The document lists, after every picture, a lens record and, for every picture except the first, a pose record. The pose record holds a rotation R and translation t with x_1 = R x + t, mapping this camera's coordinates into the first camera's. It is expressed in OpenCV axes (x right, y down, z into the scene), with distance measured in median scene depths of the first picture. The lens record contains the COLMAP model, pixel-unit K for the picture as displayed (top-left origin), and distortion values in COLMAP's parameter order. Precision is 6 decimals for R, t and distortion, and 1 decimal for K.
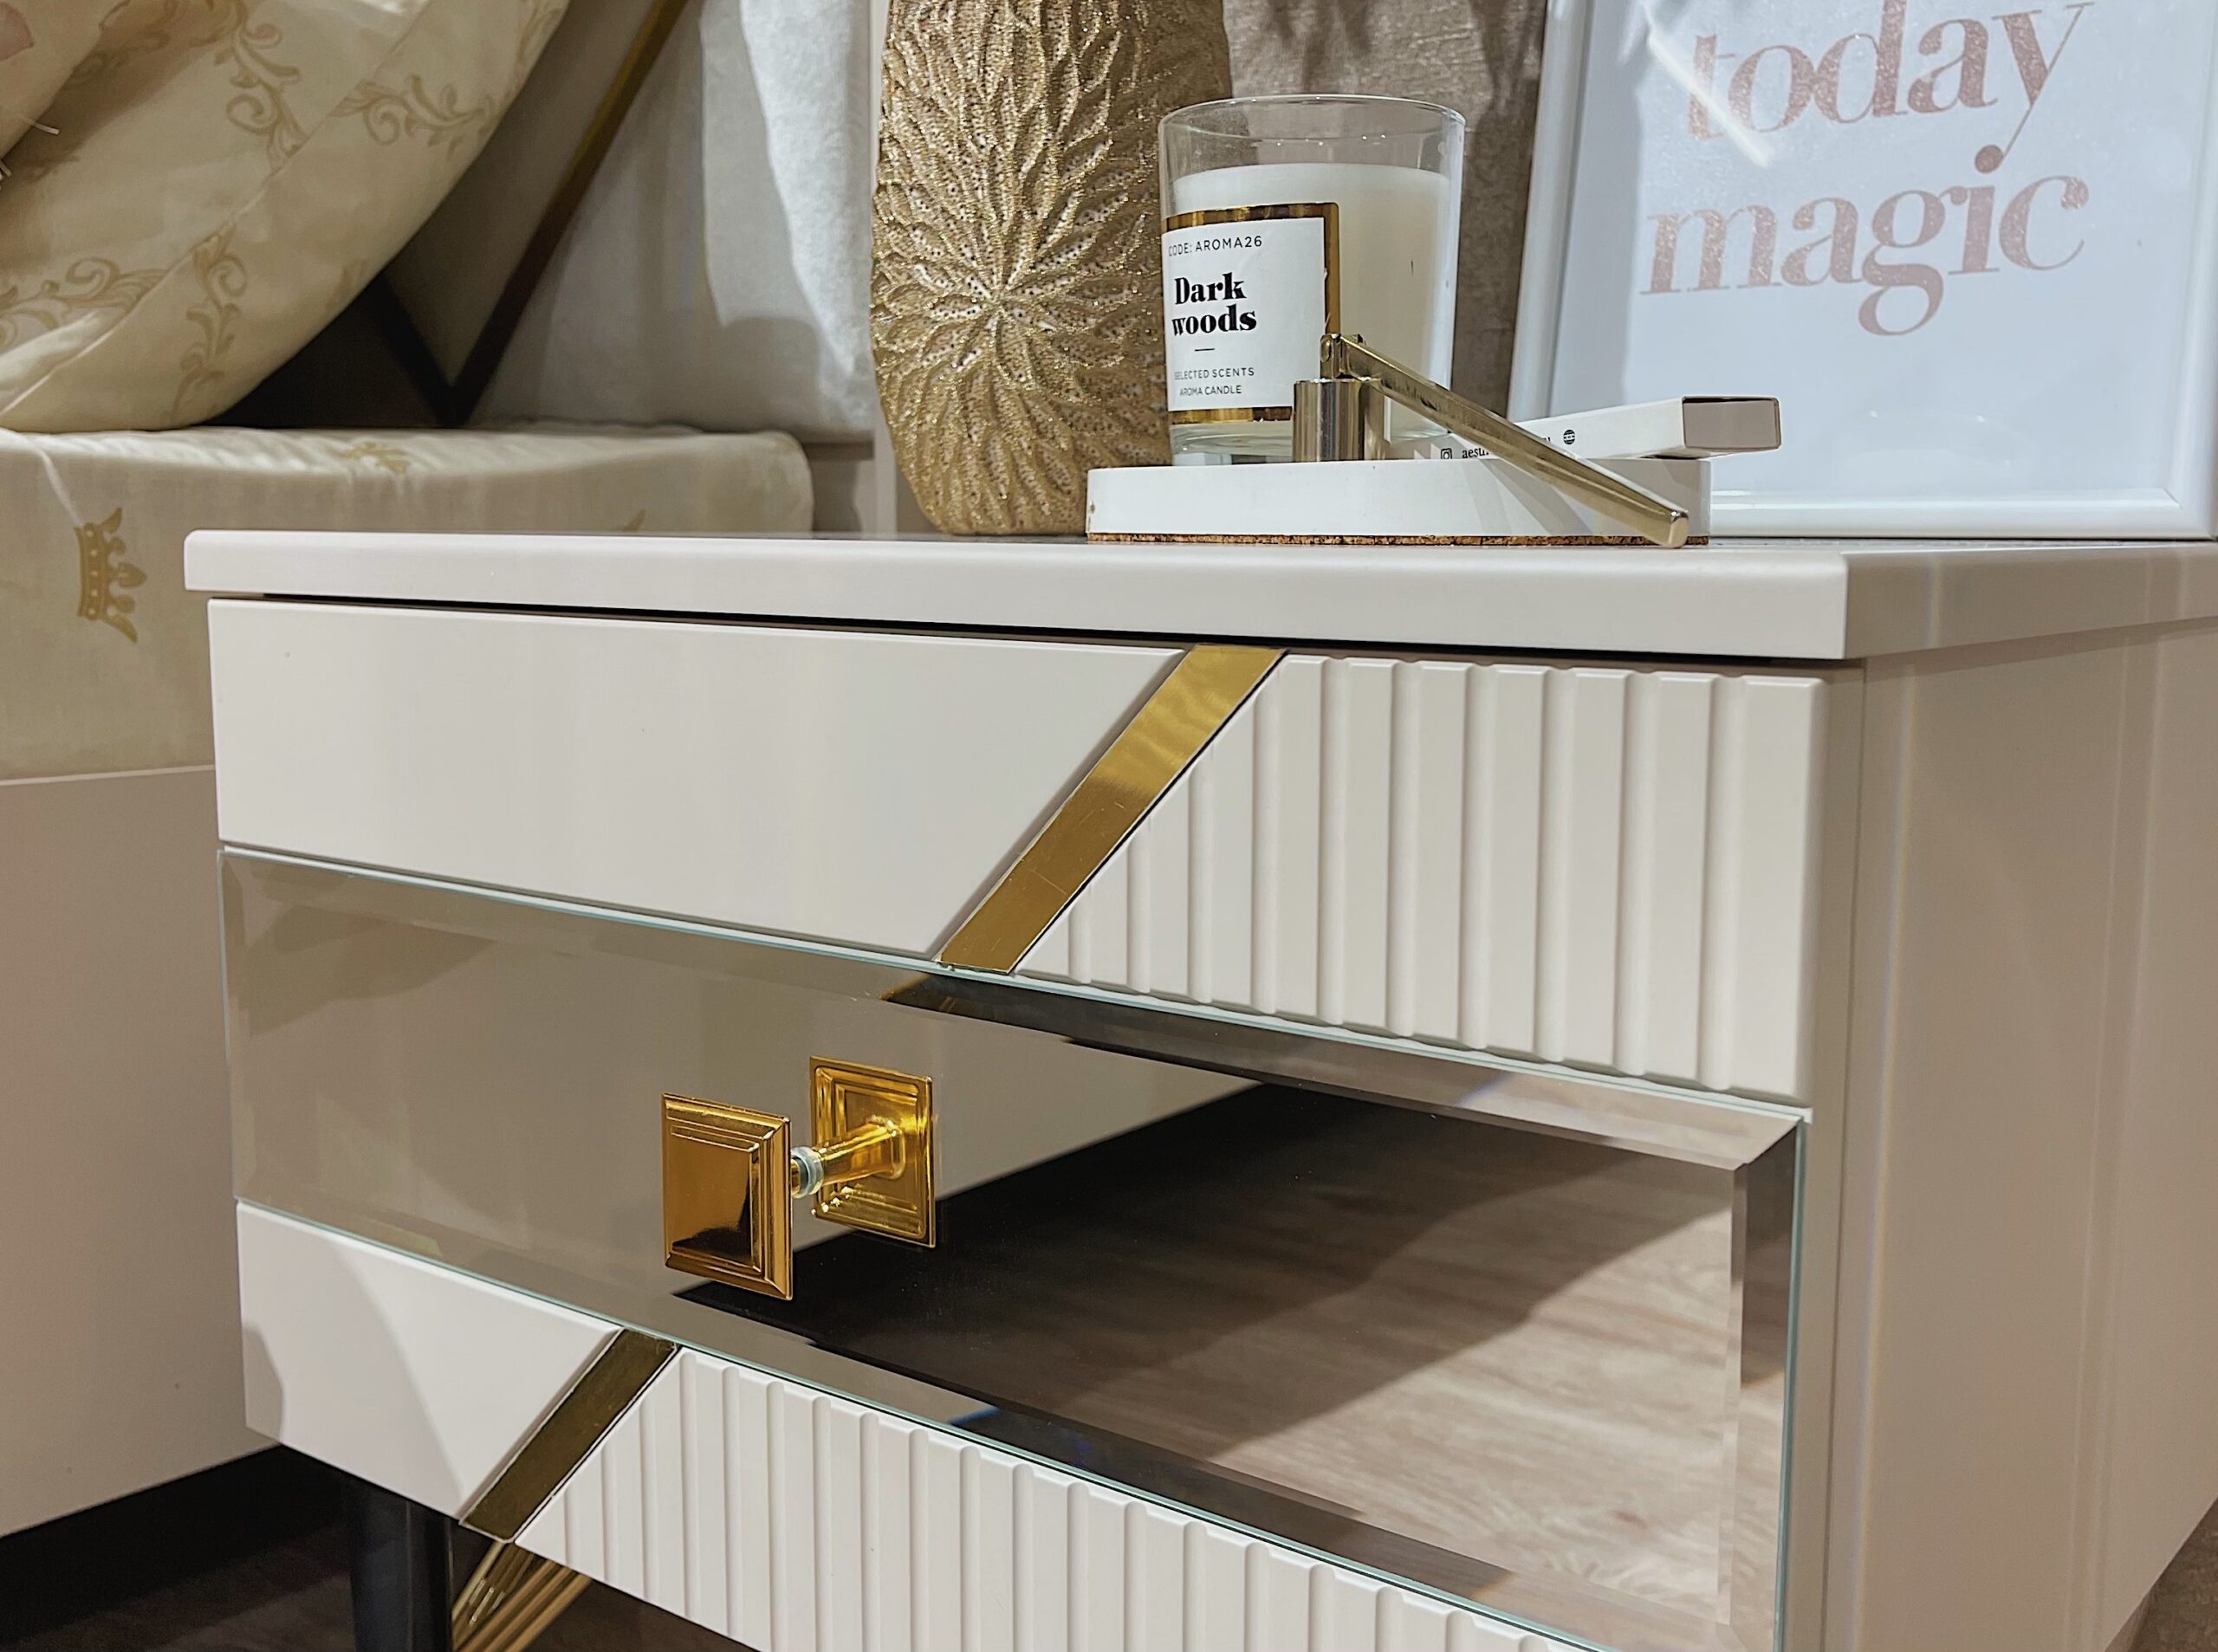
lens RADIAL K [[2537.3, 0, 1111.3], [0, 2537.3, 832.5], [0, 0, 1]] dist [-0.001243, 0.000000]
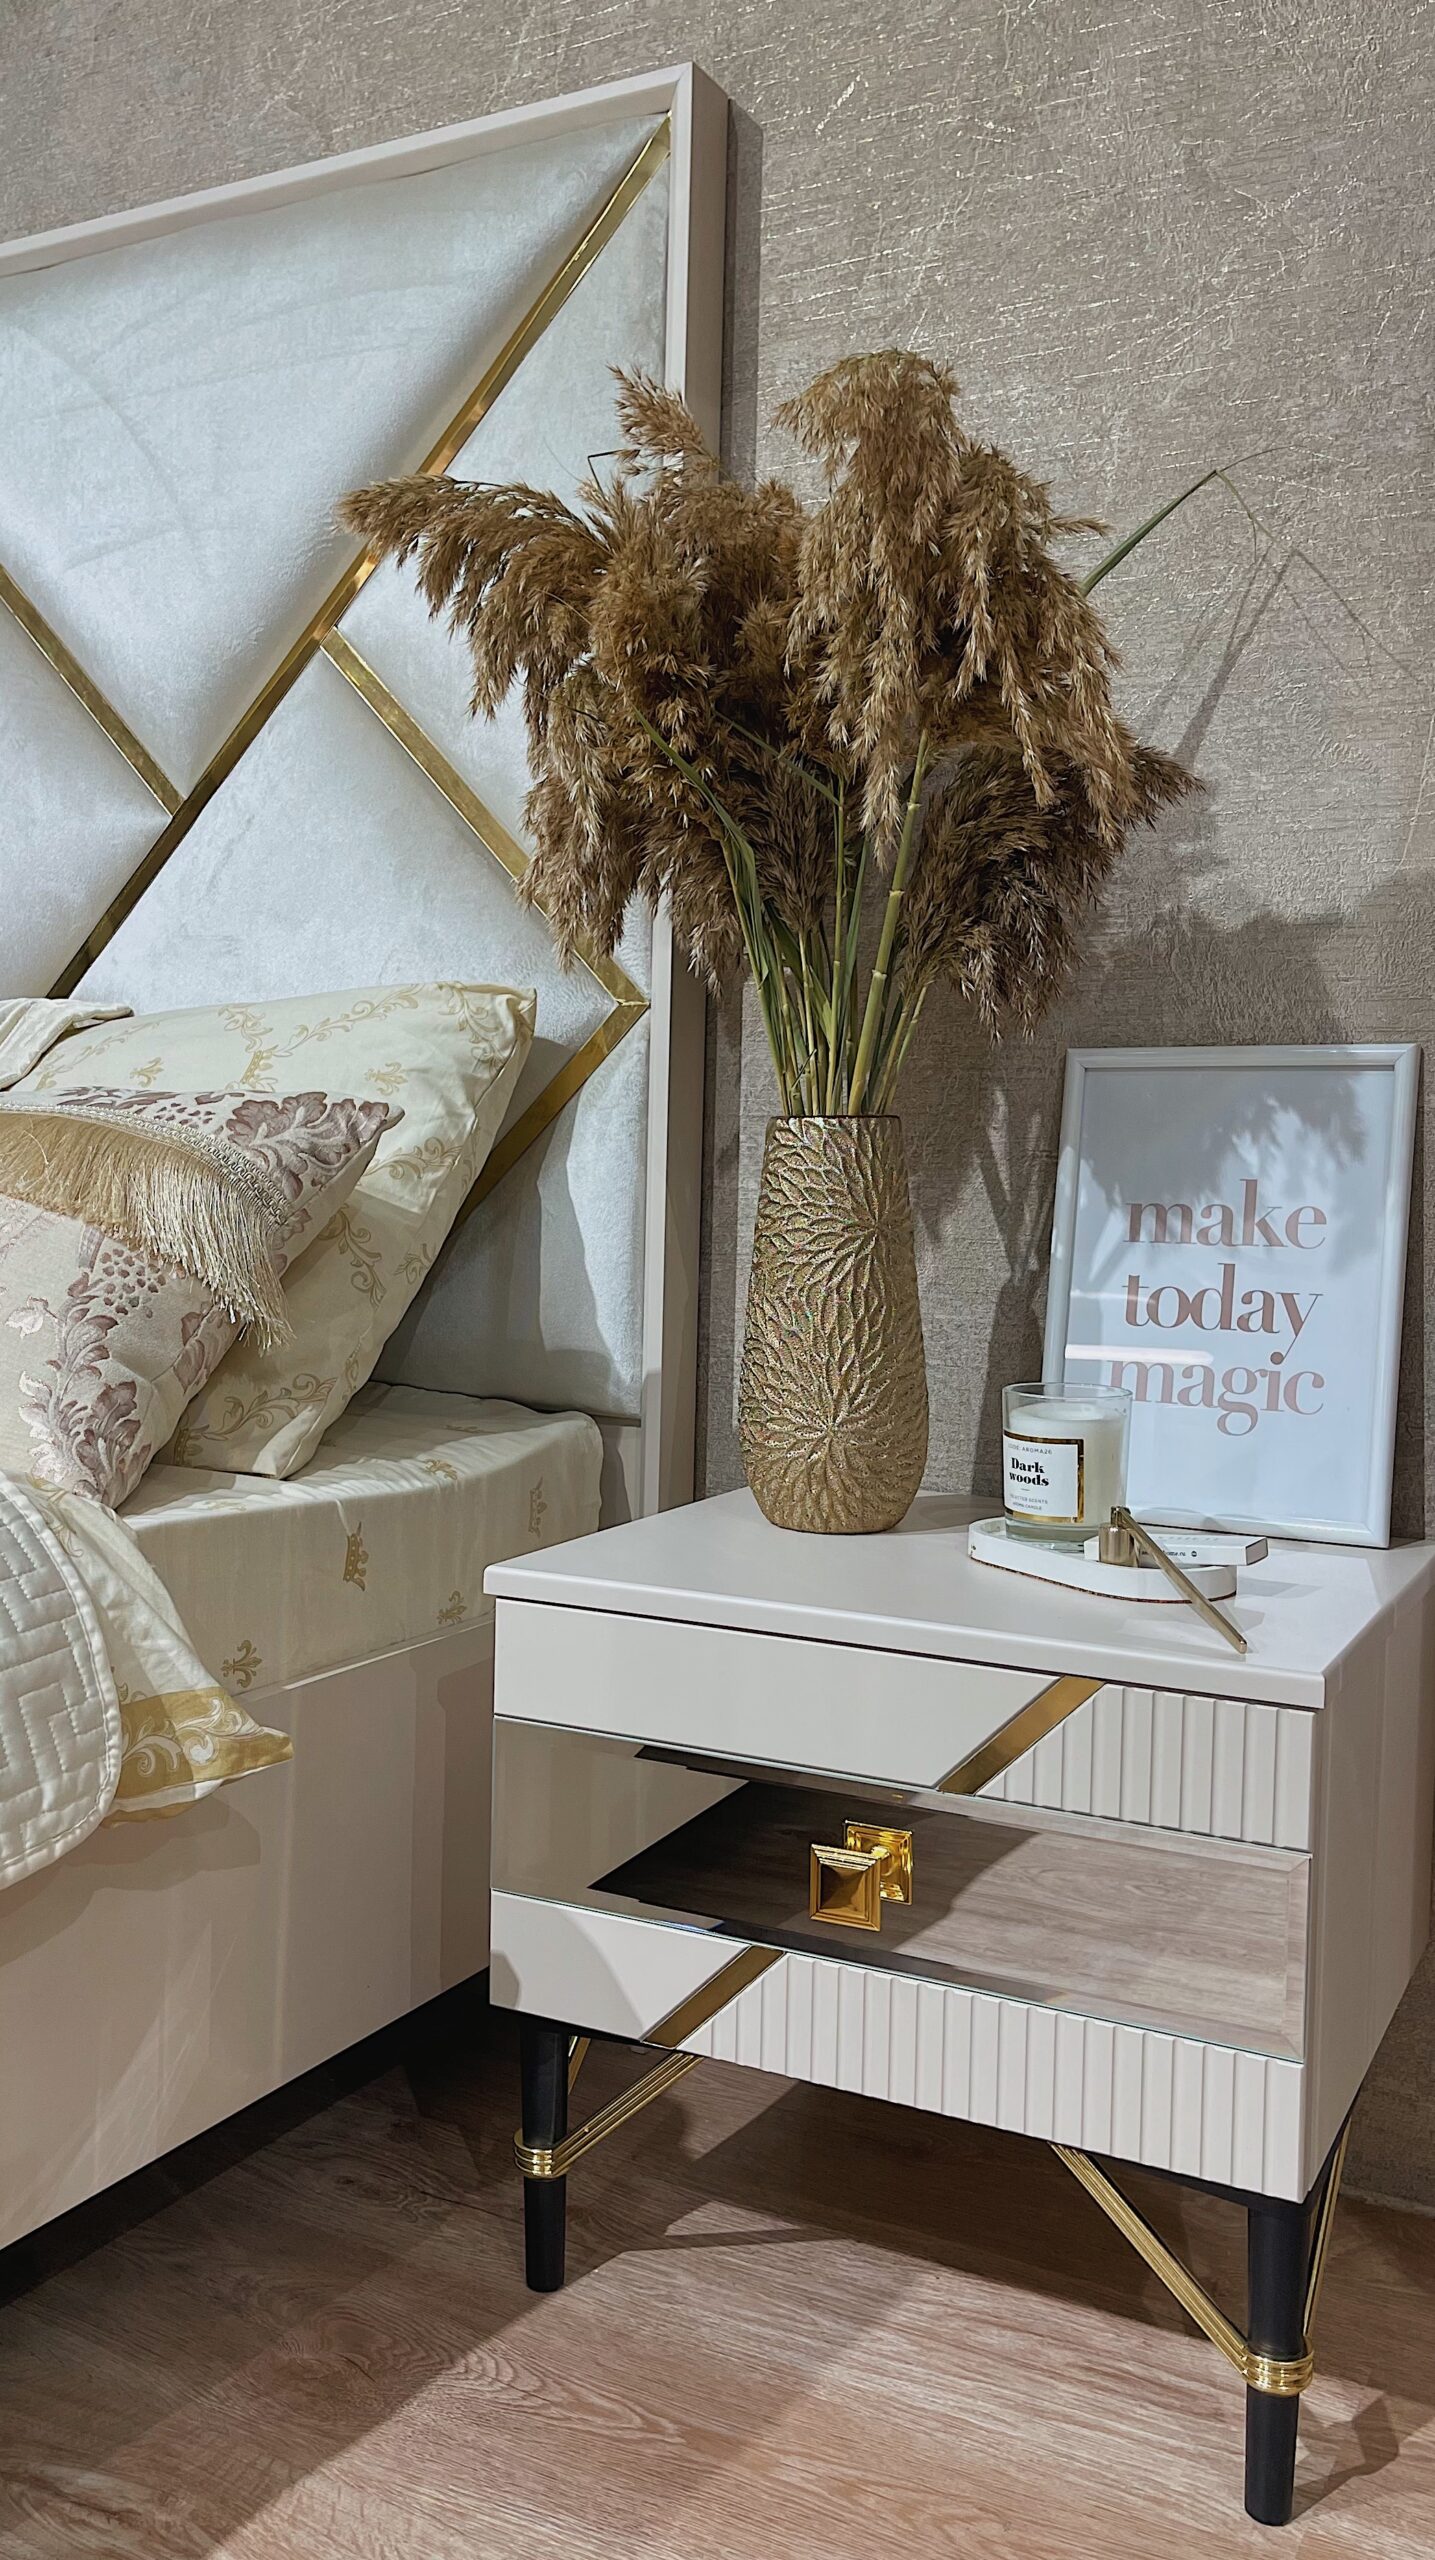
lens RADIAL K [[2229.2, 0, 708.5], [0, 2229.2, 1272.2], [0, 0, 1]] dist [0.011185, -0.012472]
pose [[0.986742, -0.000199, 0.162295, -0.426970], [0.014156, 0.996294, -0.084844, -0.179492], [-0.161677, 0.086017, 0.983088, -0.771101]]
